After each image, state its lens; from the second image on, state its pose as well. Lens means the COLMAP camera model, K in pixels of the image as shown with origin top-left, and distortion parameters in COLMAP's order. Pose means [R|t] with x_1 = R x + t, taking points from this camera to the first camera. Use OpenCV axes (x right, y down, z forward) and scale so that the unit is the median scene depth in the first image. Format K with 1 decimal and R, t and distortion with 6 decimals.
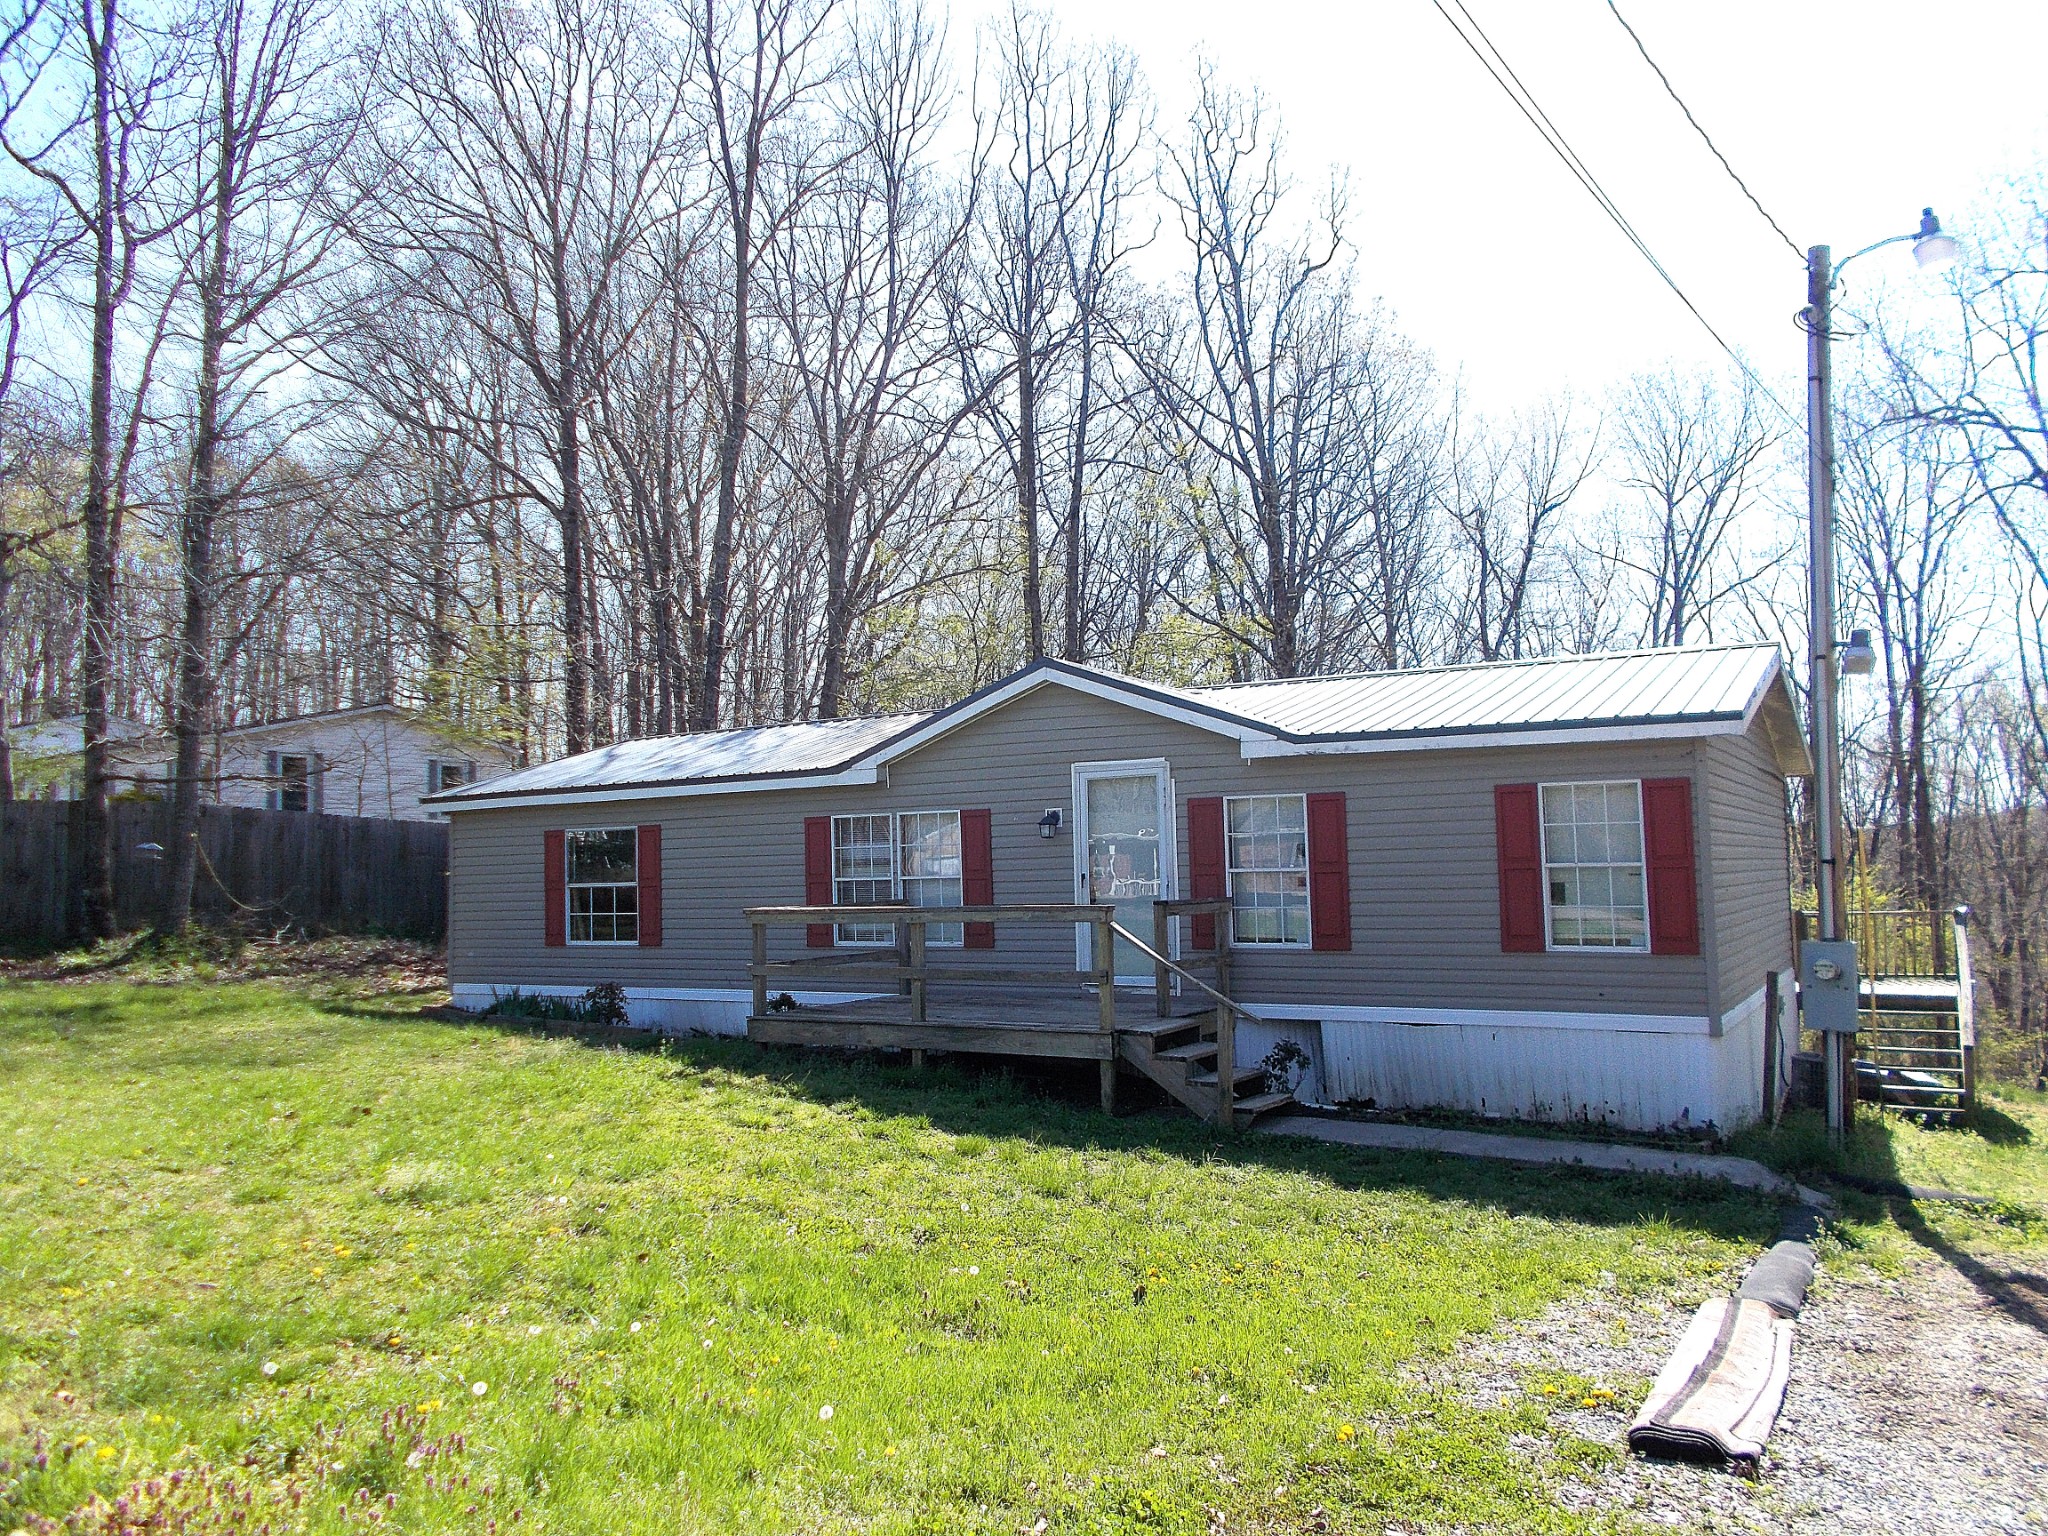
lens RADIAL K [[1561.5, 0, 1012.3], [0, 1561.5, 754.9], [0, 0, 1]] dist [-0.003018, 0.005734]
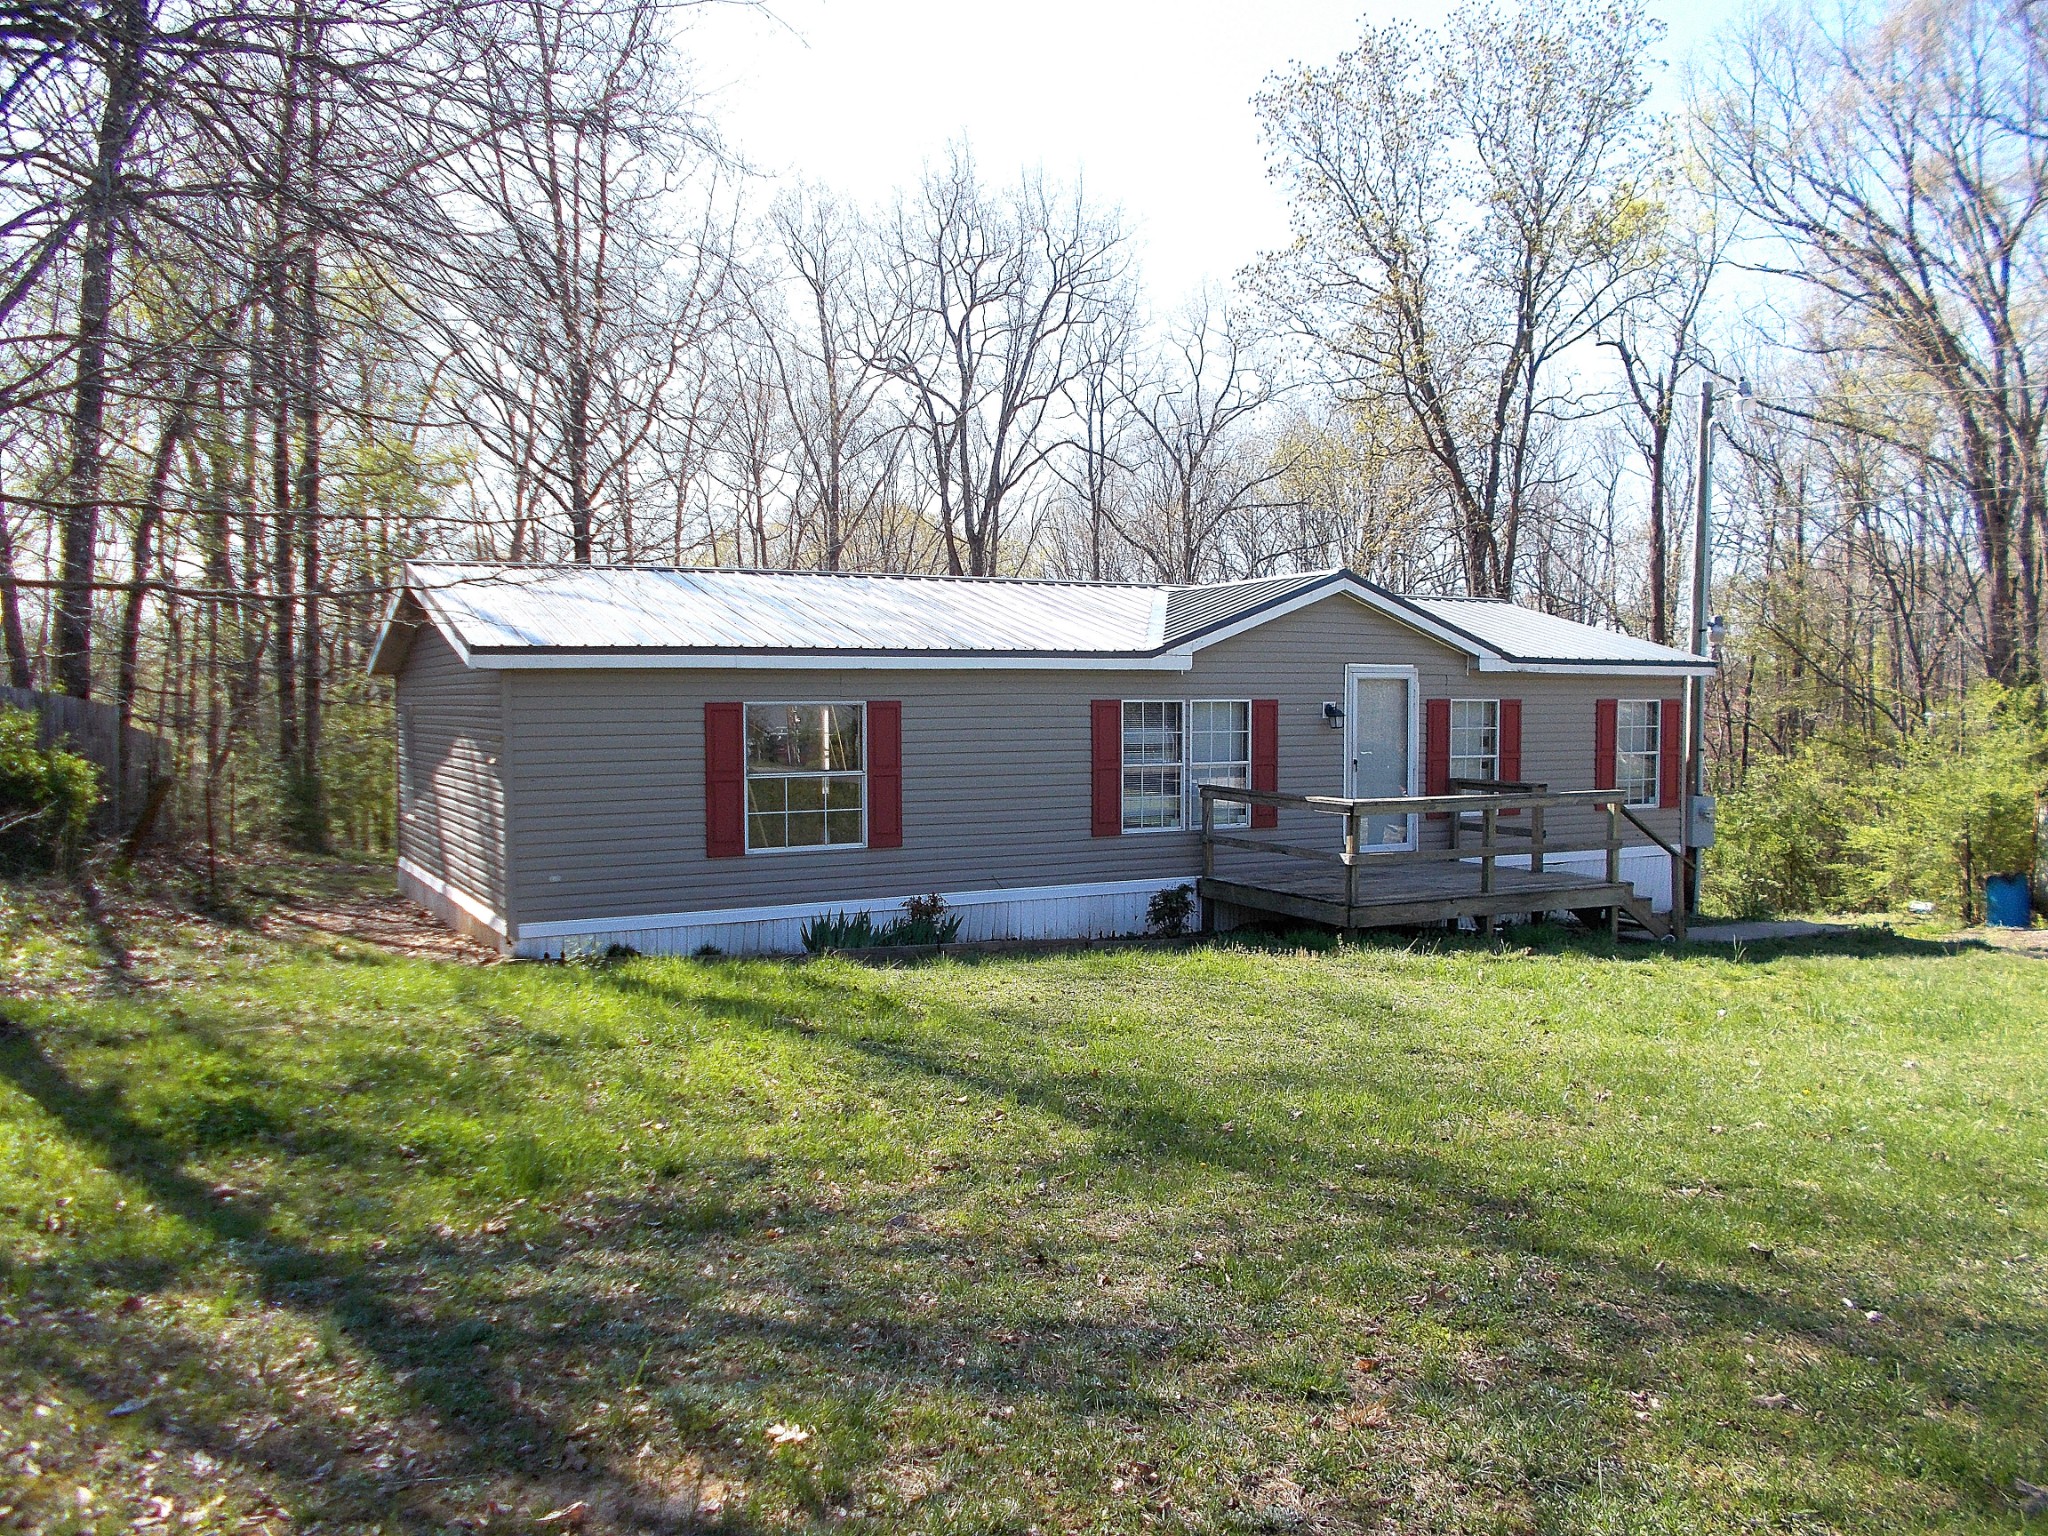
lens RADIAL K [[1561.5, 0, 1012.3], [0, 1561.5, 754.9], [0, 0, 1]] dist [-0.003018, 0.005734]
pose [[0.457003, 0.014539, 0.889346, -1.045432], [-0.047791, 0.998823, 0.008229, 0.070546], [-0.888180, -0.046263, 0.457160, 0.630351]]
